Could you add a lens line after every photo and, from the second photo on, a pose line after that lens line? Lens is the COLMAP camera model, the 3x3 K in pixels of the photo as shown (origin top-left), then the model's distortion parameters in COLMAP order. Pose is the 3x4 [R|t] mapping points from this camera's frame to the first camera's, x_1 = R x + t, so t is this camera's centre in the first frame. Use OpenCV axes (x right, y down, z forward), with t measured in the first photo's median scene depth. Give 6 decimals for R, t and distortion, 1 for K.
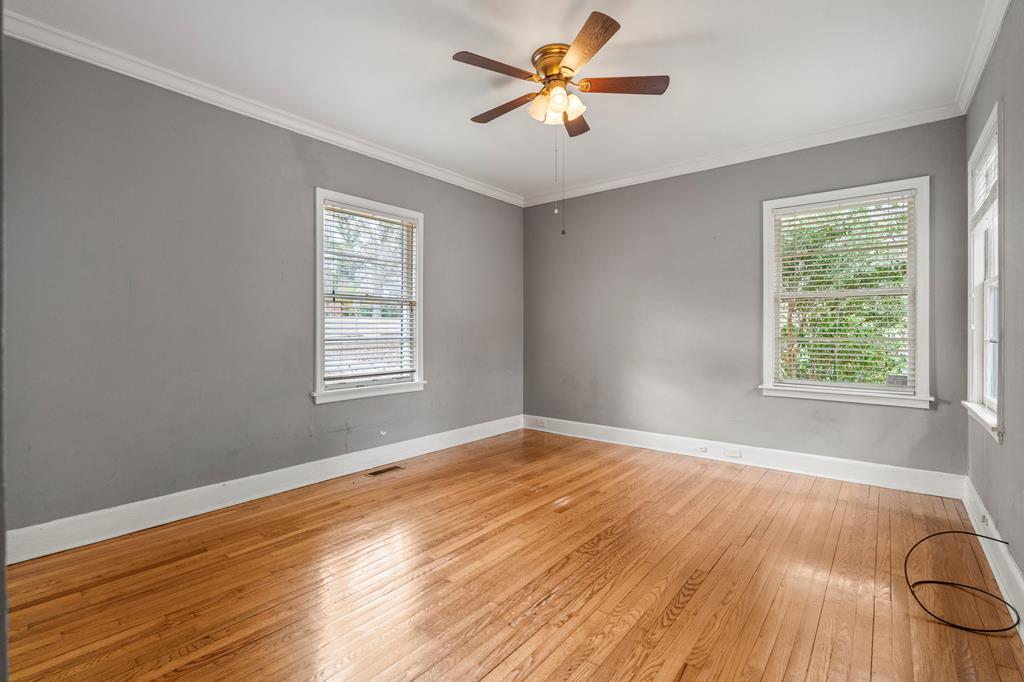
lens RADIAL K [[456.4, 0, 512.9], [0, 456.4, 334.9], [0, 0, 1]] dist [-0.013229, 0.000113]
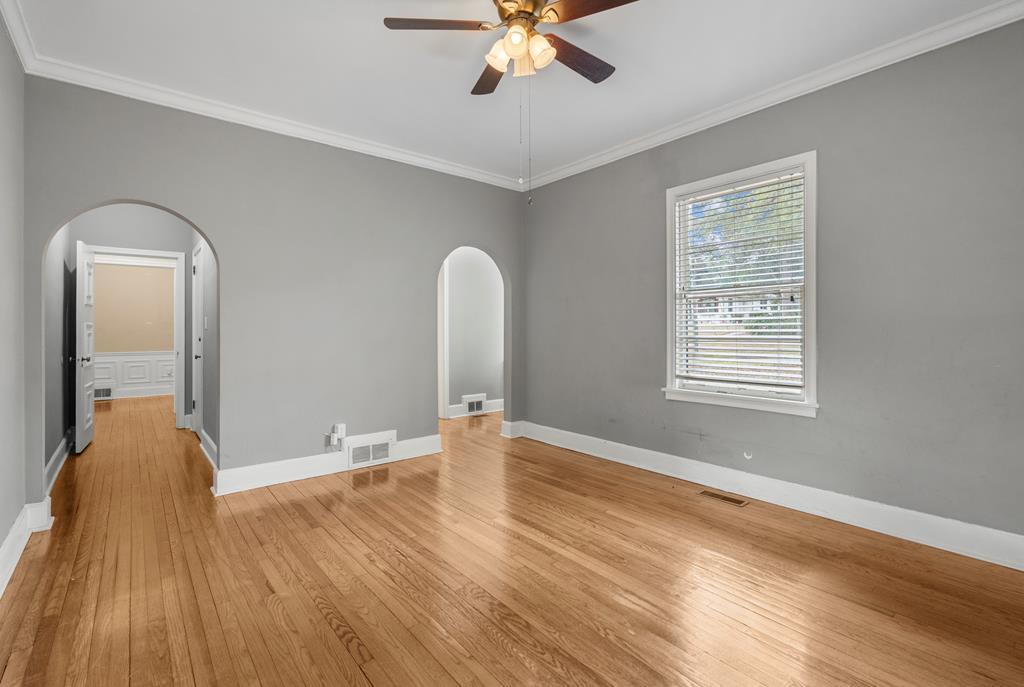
lens RADIAL K [[481.4, 0, 509.8], [0, 481.4, 331.1], [0, 0, 1]] dist [-0.002714, -0.000754]
pose [[-0.209206, 0.007287, -0.977844, 0.986434], [-0.003569, 0.999960, 0.008215, -0.014195], [0.977865, 0.005208, -0.209172, 1.218742]]
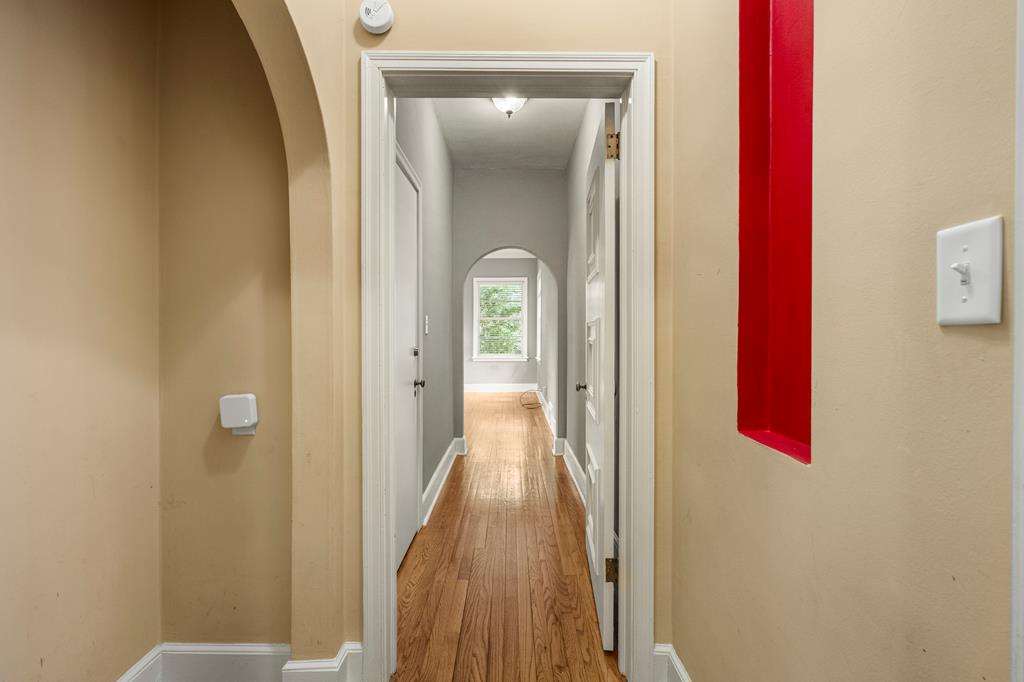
lens RADIAL K [[456.4, 0, 512.9], [0, 456.4, 334.9], [0, 0, 1]] dist [-0.013229, 0.000113]
pose [[0.768113, 0.002037, 0.640311, -0.723620], [-0.000709, 0.999997, -0.002331, 0.004459], [-0.640314, 0.001336, 0.768112, -0.844978]]
